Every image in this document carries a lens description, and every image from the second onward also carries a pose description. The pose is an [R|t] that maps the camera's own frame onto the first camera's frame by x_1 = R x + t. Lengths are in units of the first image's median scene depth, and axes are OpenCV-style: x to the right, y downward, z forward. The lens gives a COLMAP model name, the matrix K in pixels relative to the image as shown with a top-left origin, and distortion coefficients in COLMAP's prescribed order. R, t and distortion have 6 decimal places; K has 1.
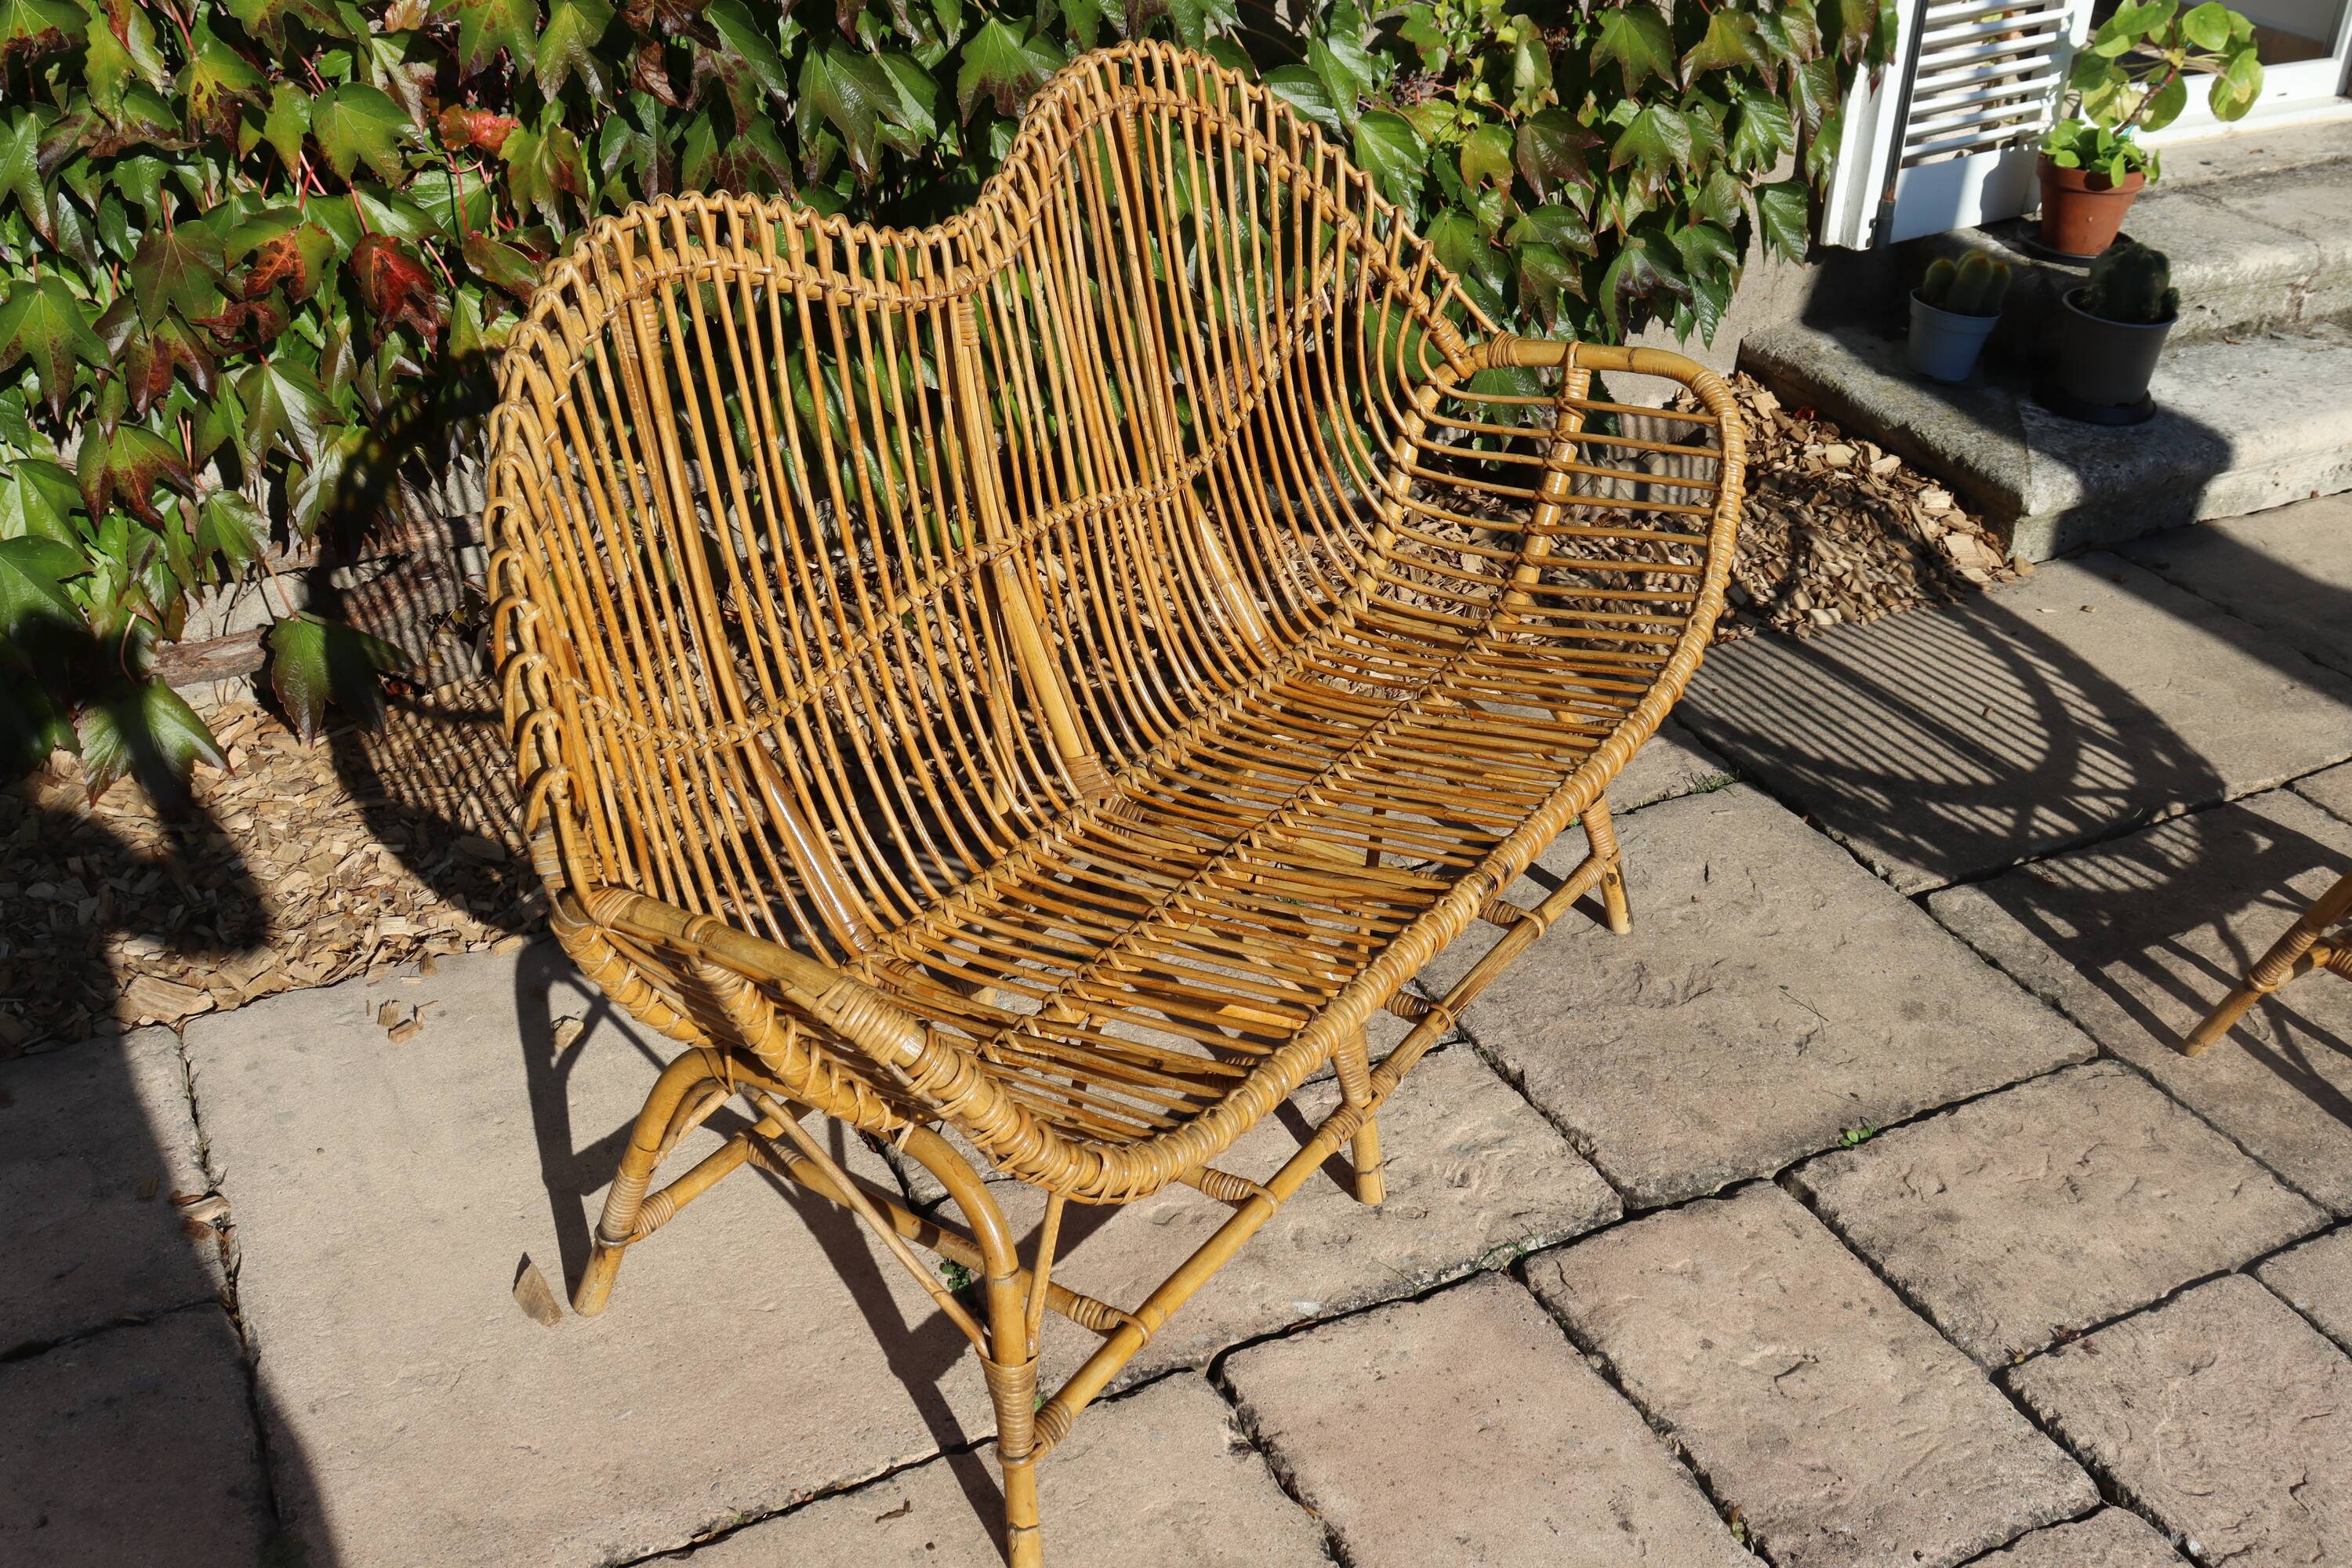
lens RADIAL K [[2345.6, 0, 1237.0], [0, 2345.6, 776.2], [0, 0, 1]] dist [-0.012373, 0.000000]
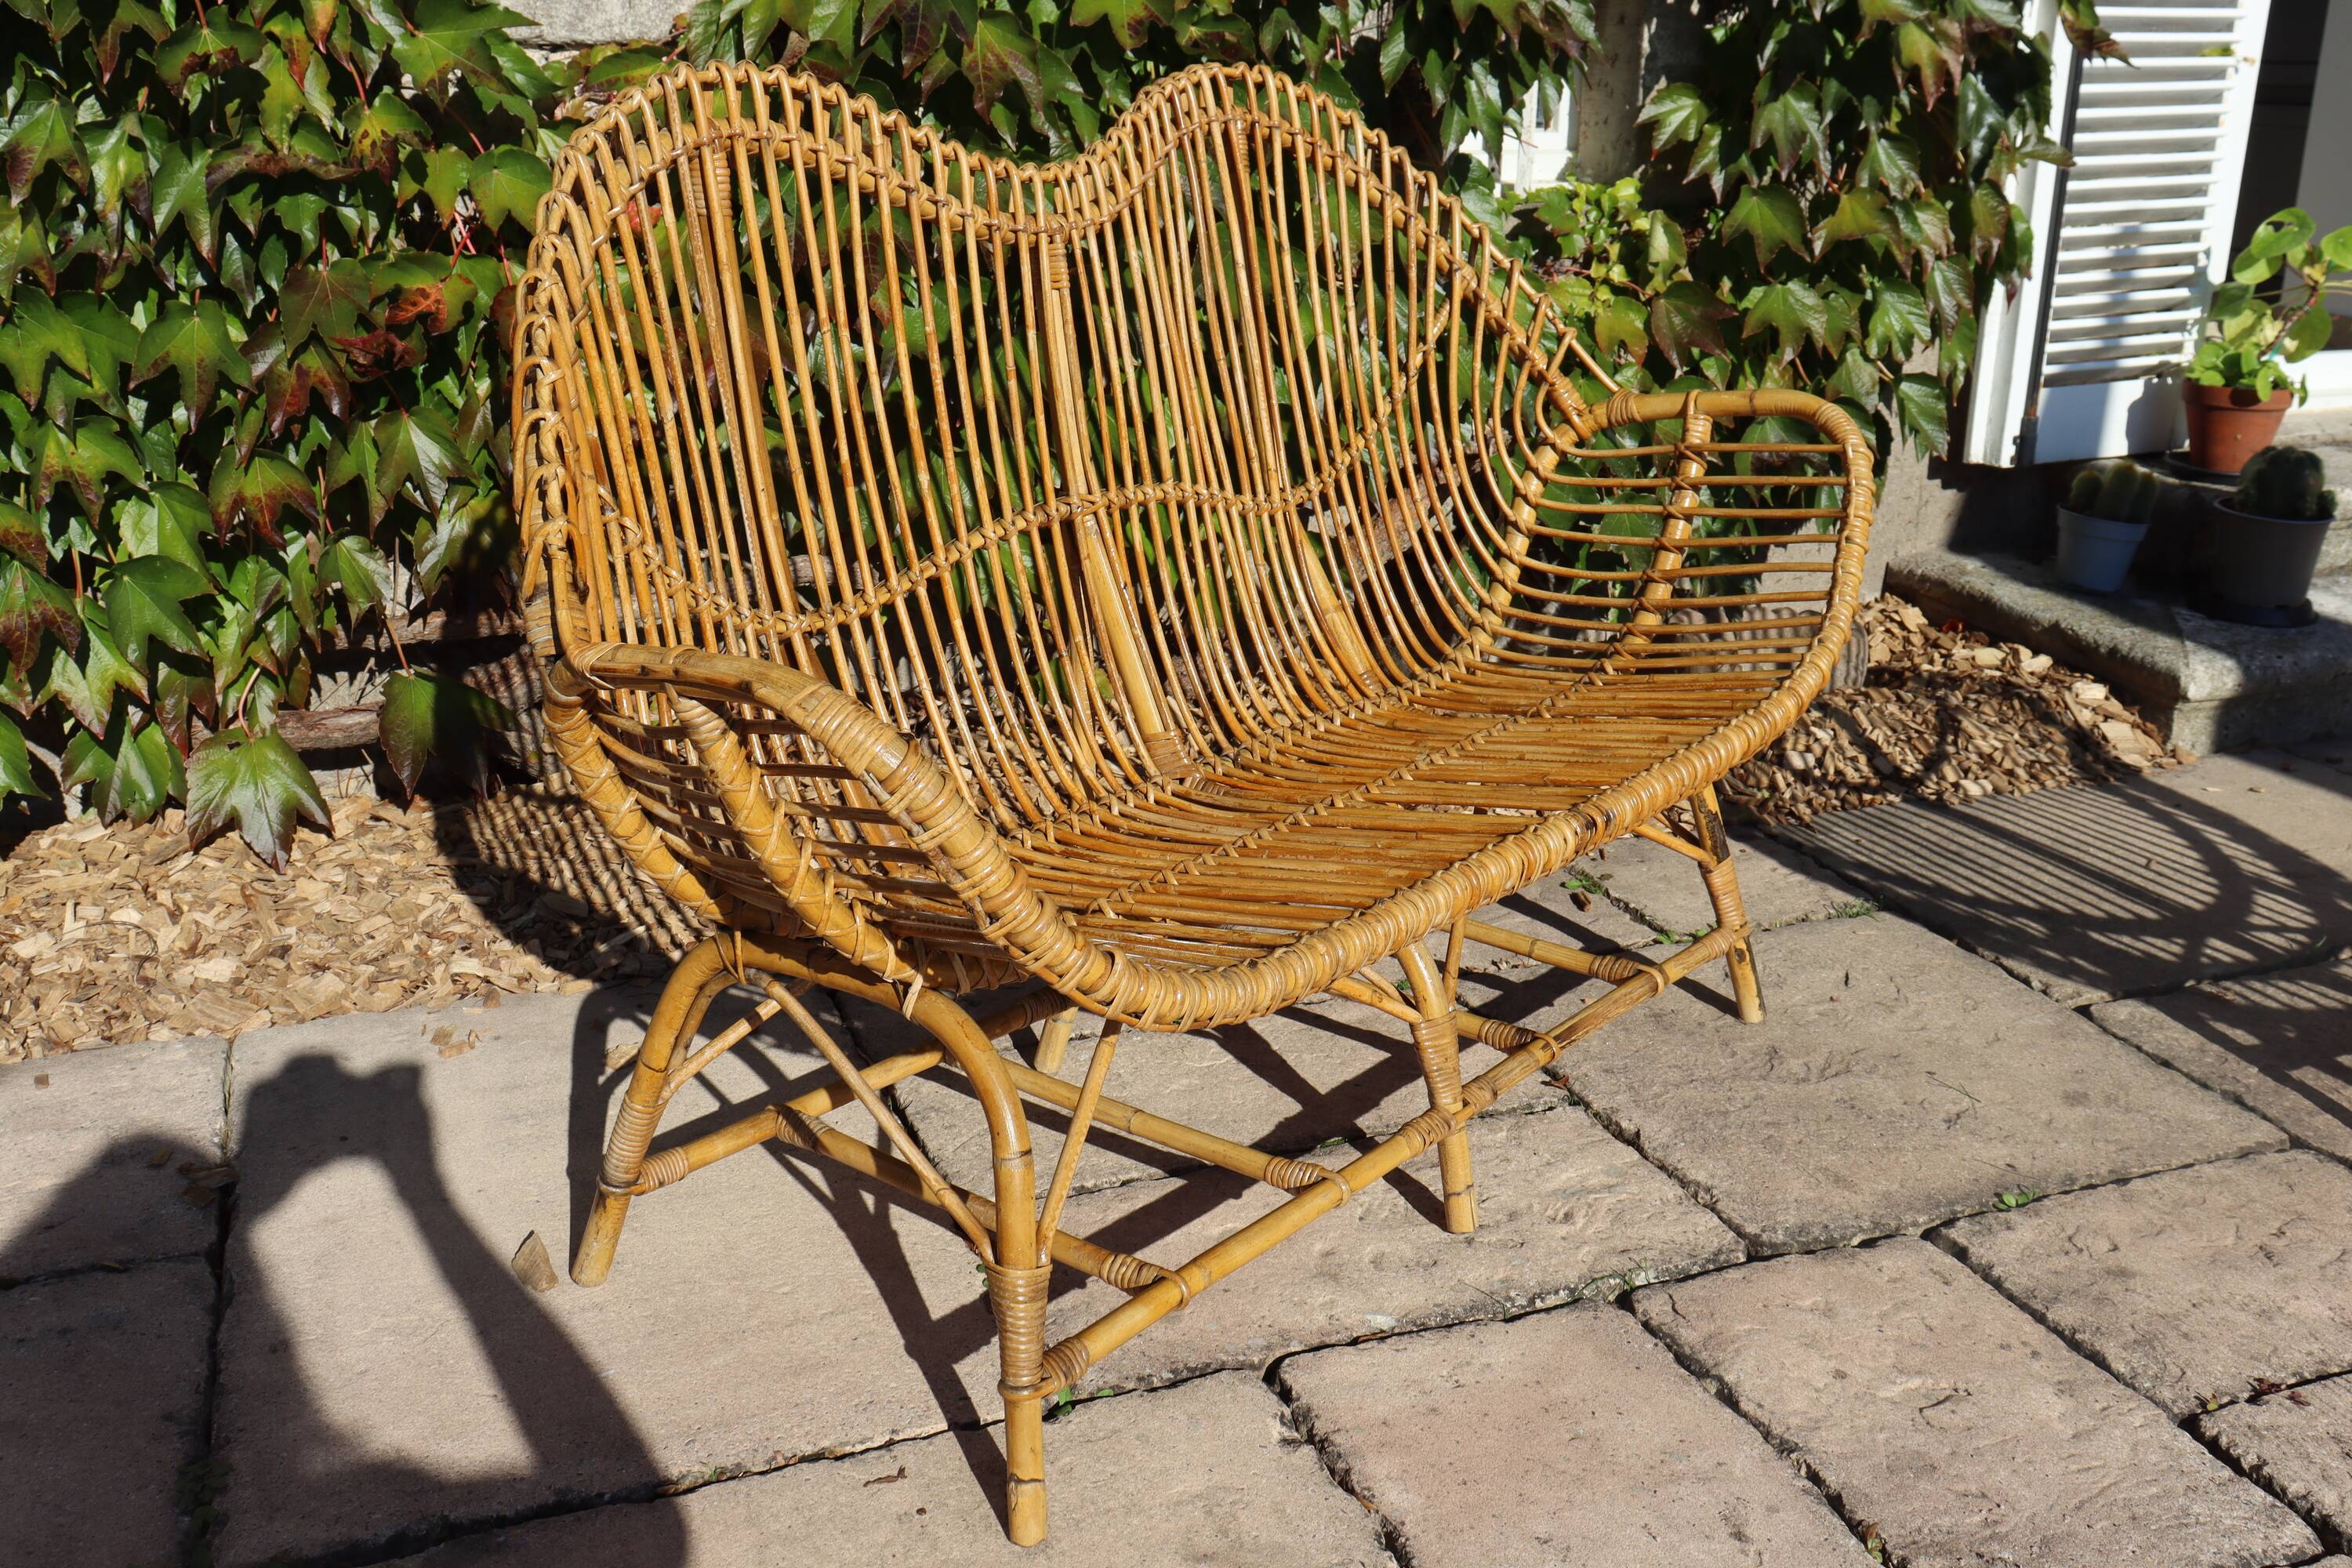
lens RADIAL K [[2237.9, 0, 1237.6], [0, 2237.9, 789.1], [0, 0, 1]] dist [-0.038663, 0.000000]
pose [[0.996073, 0.022634, -0.085594, 0.035425], [-0.039722, 0.978254, -0.203570, 0.165012], [0.079125, 0.206170, 0.975312, 0.109134]]
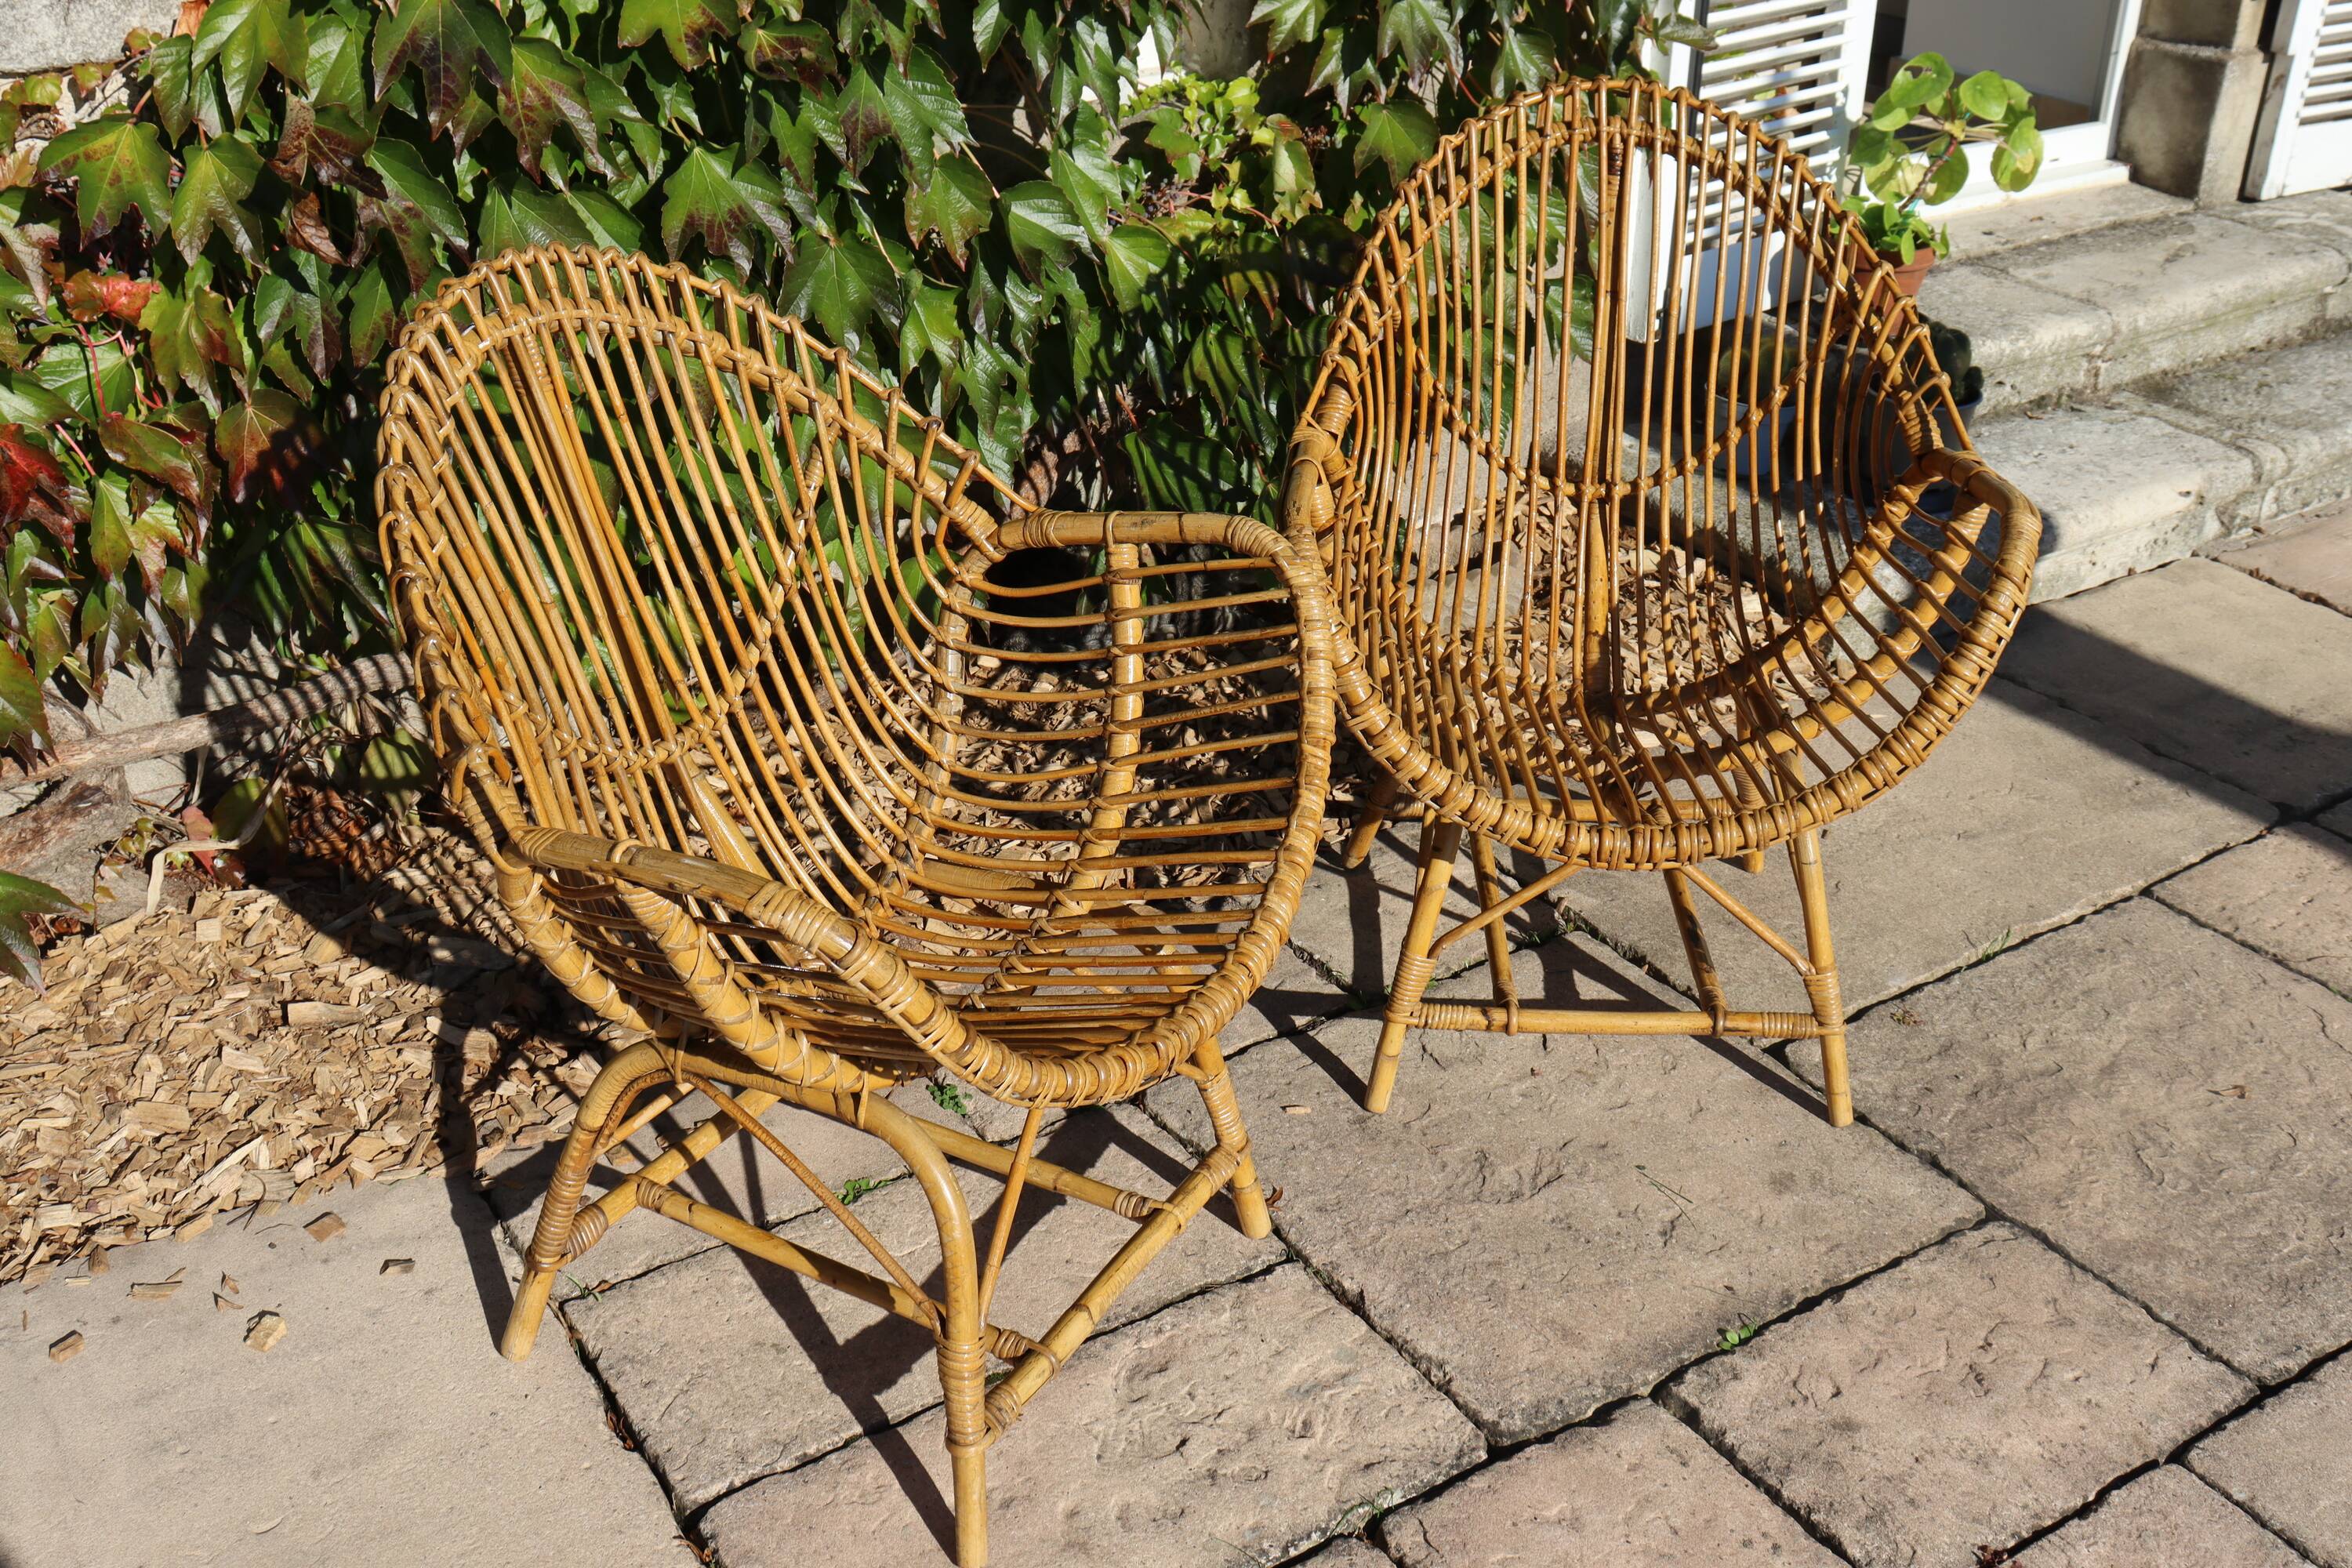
lens RADIAL K [[2345.6, 0, 1186.8], [0, 2345.6, 799.4], [0, 0, 1]] dist [-0.012373, 0.000000]
pose [[0.995697, -0.064225, 0.066799, 0.007320], [0.066310, 0.997364, -0.029475, -0.035043], [-0.064730, 0.033778, 0.997331, 0.100937]]
